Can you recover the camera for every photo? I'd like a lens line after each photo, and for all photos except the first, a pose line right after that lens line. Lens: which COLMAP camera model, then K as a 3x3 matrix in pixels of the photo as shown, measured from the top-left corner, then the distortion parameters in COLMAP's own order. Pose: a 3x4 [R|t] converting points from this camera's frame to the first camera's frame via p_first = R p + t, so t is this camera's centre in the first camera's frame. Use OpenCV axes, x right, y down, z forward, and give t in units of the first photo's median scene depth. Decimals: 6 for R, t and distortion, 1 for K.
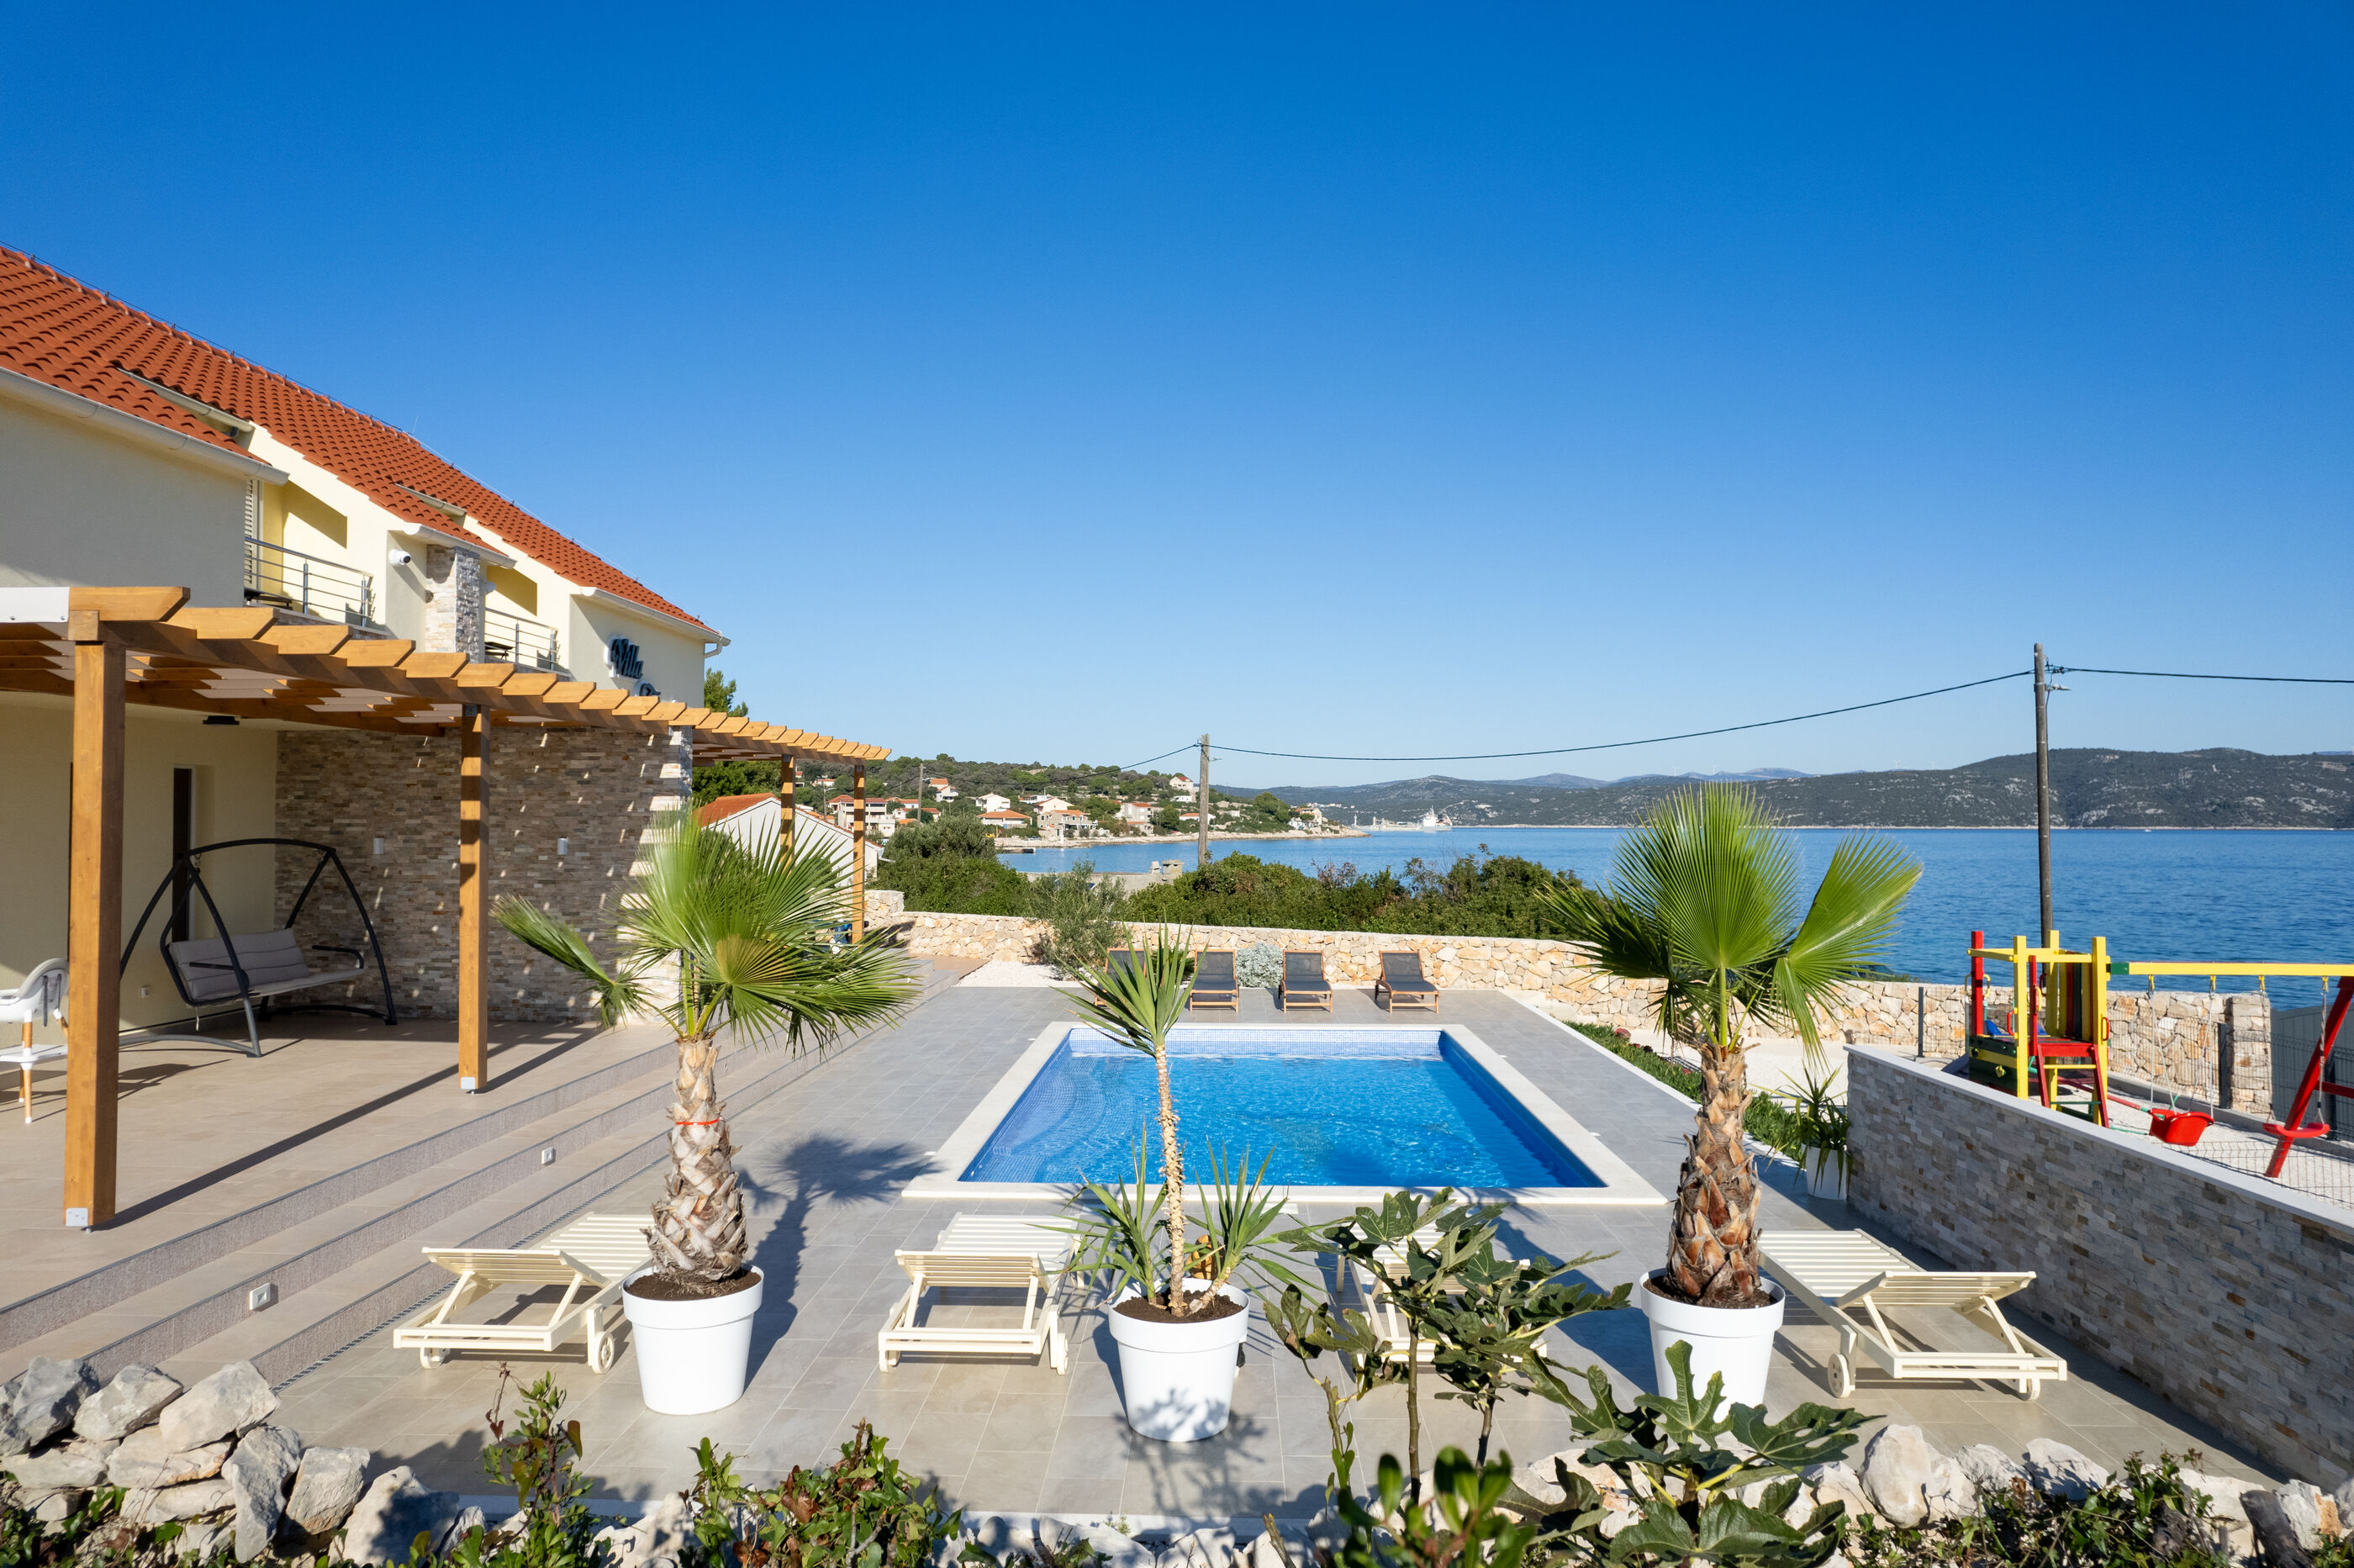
lens RADIAL K [[1506.6, 0, 1174.6], [0, 1506.6, 789.0], [0, 0, 1]] dist [-0.072952, 0.065846]
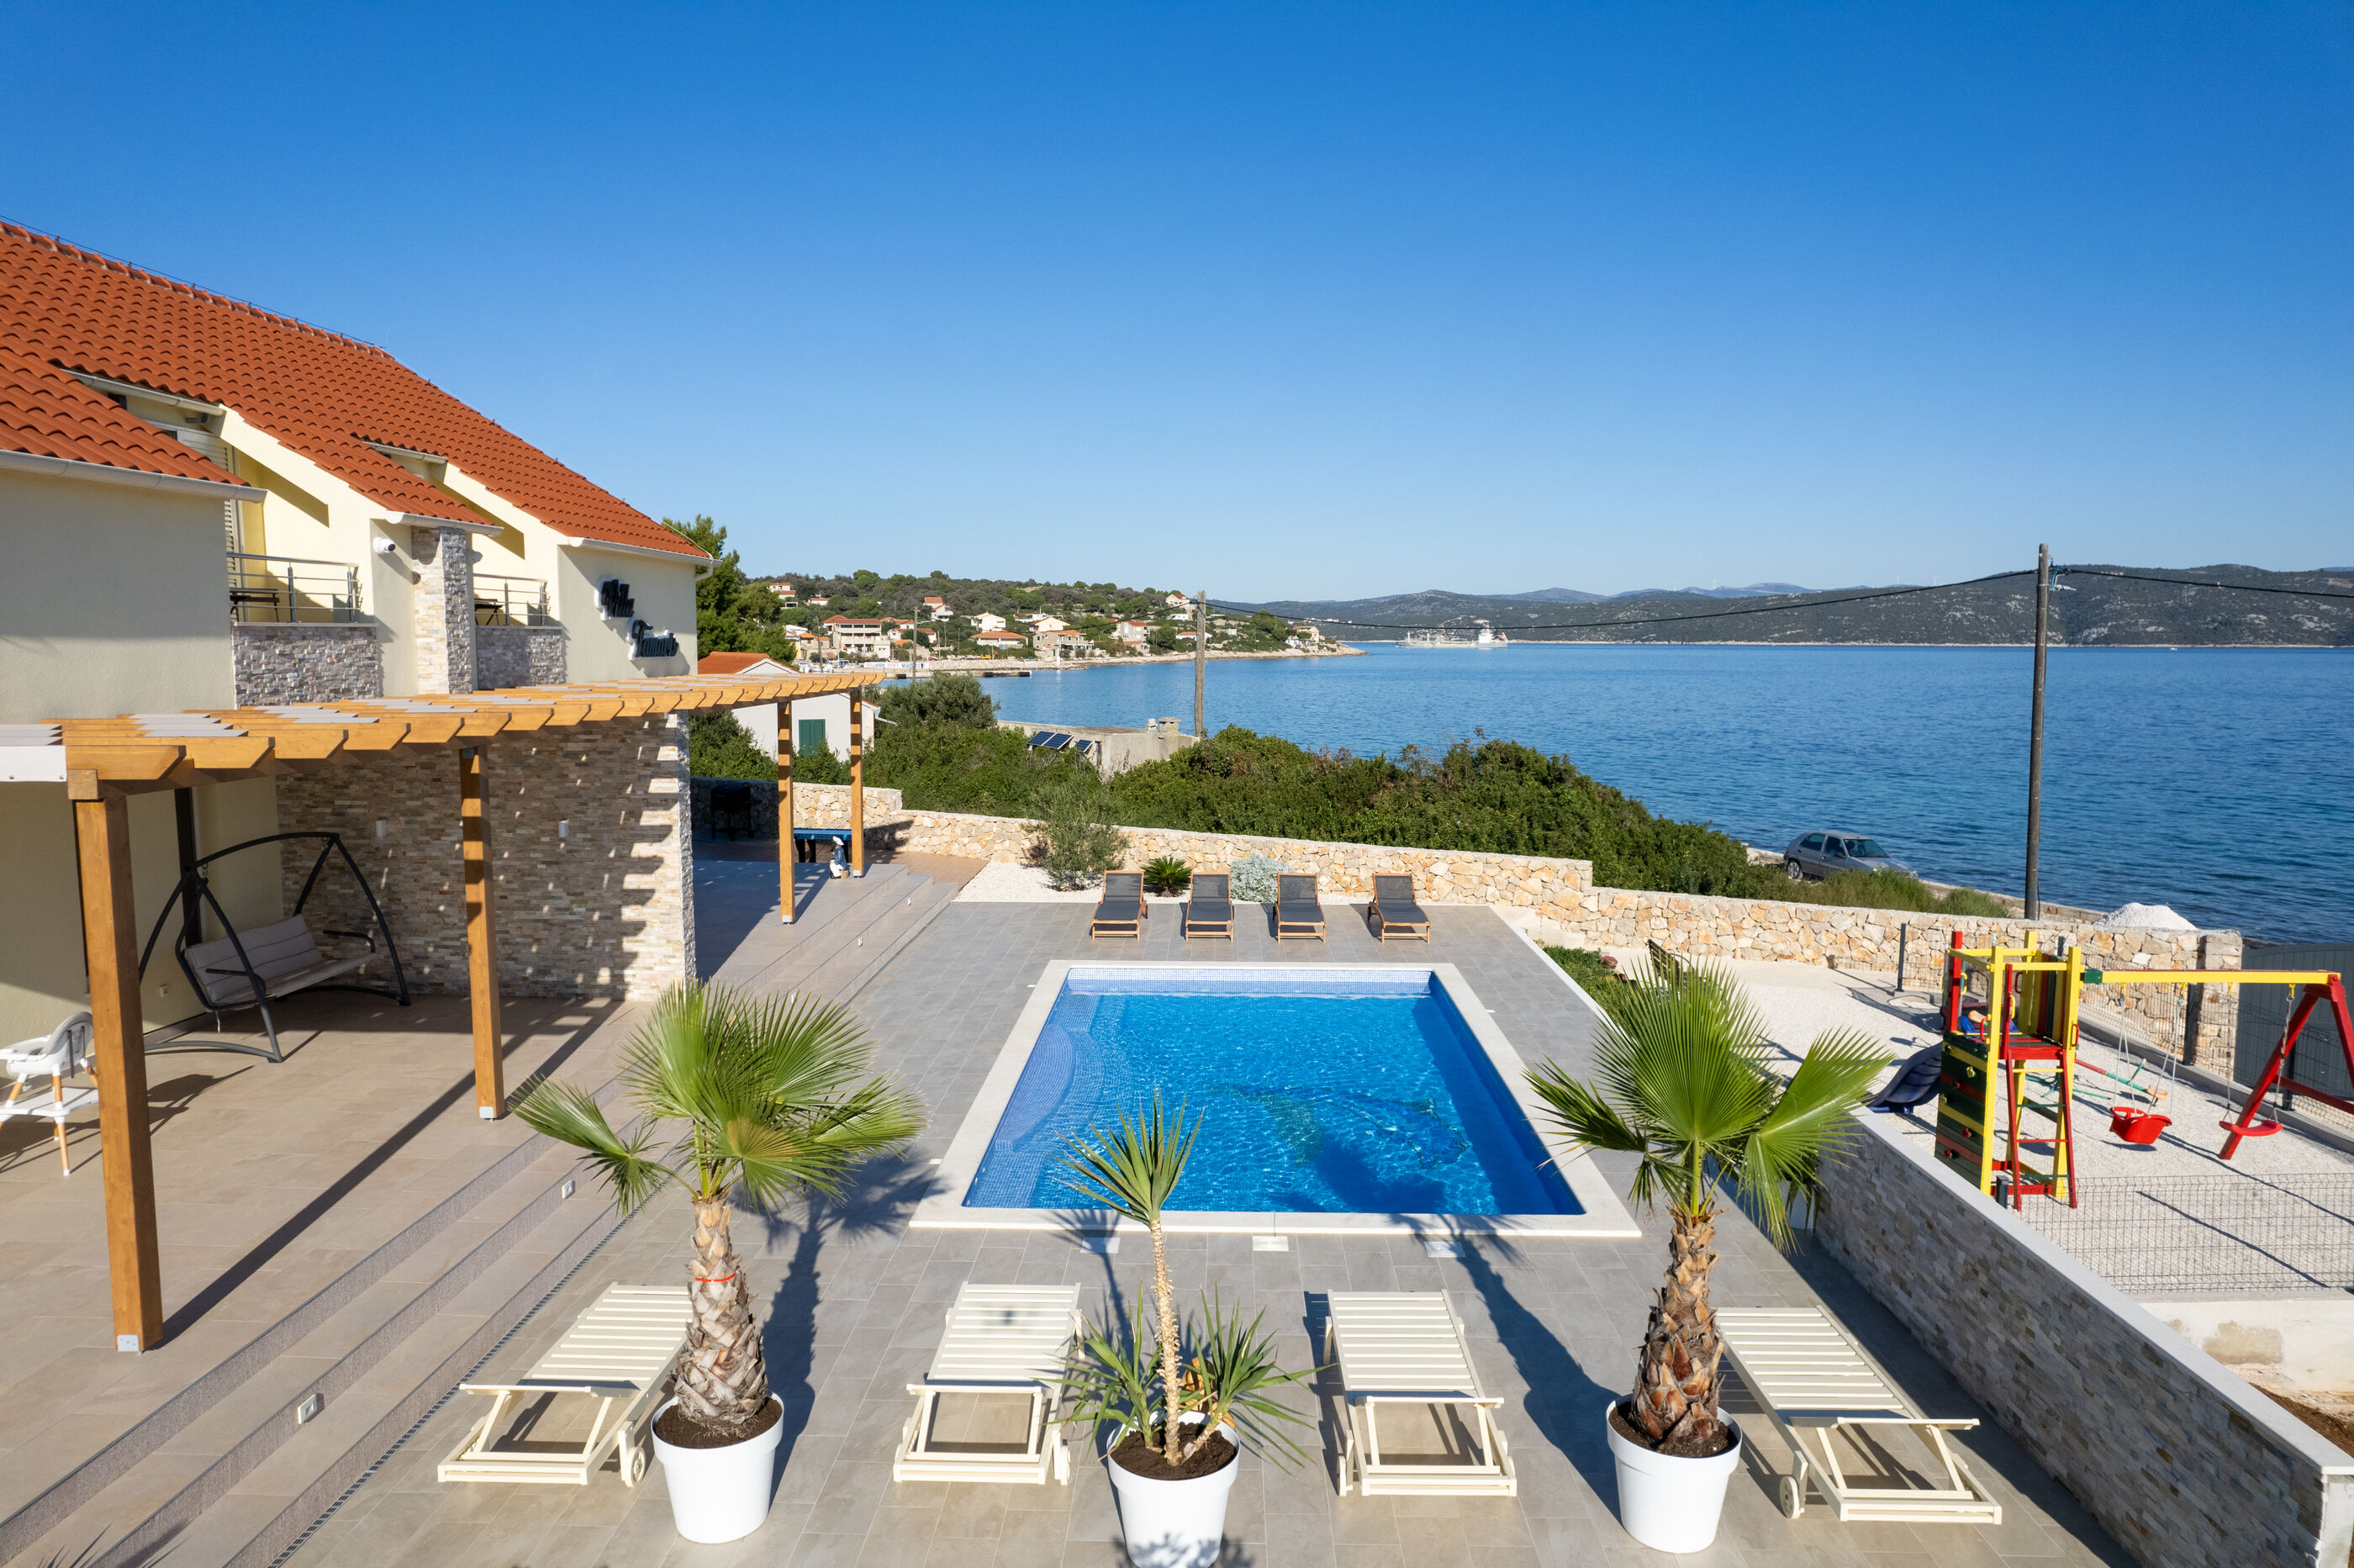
lens RADIAL K [[1506.6, 0, 1174.0], [0, 1506.6, 790.3], [0, 0, 1]] dist [-0.072952, 0.065846]
pose [[0.999997, -0.001568, 0.001874, 0.000928], [0.001325, 0.992394, 0.123096, -0.131419], [-0.002053, -0.123093, 0.992393, 0.000715]]
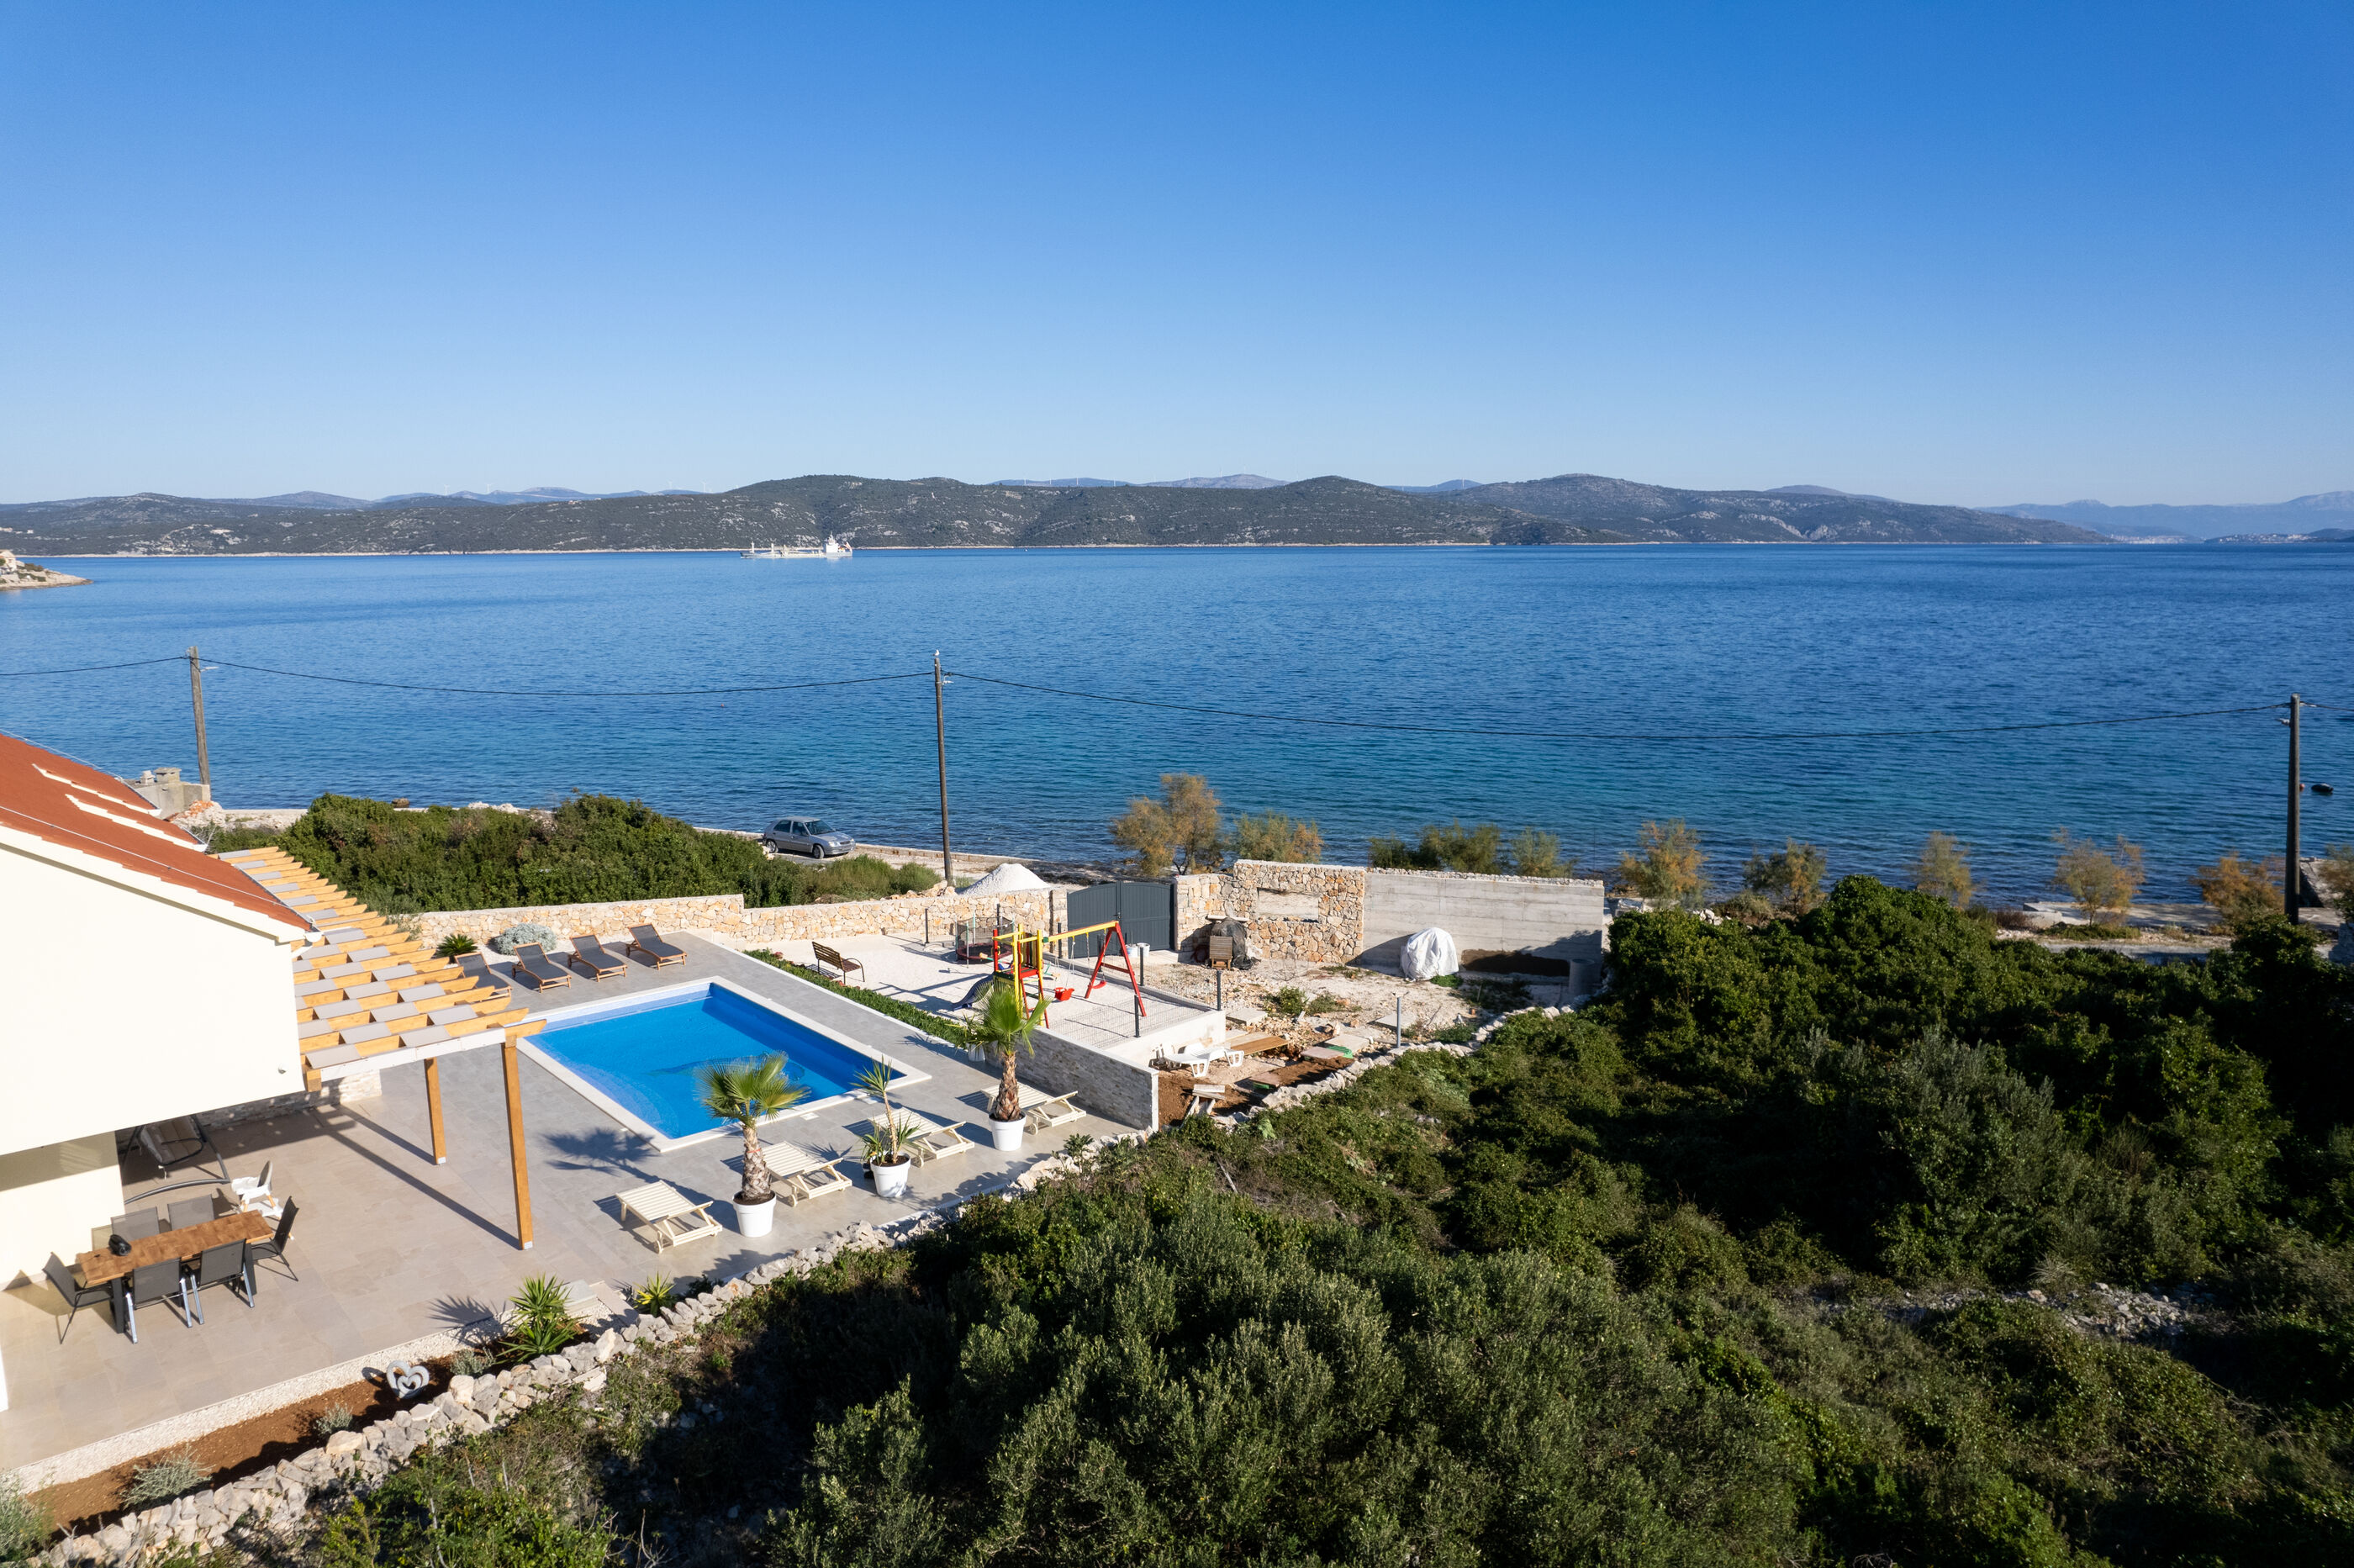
lens RADIAL K [[1506.6, 0, 1173.9], [0, 1506.6, 788.2], [0, 0, 1]] dist [-0.072952, 0.065846]
pose [[0.717605, -0.118570, 0.686283, -0.954001], [-0.009243, 0.983693, 0.179619, -0.602310], [-0.696389, -0.135239, 0.704807, -0.954822]]
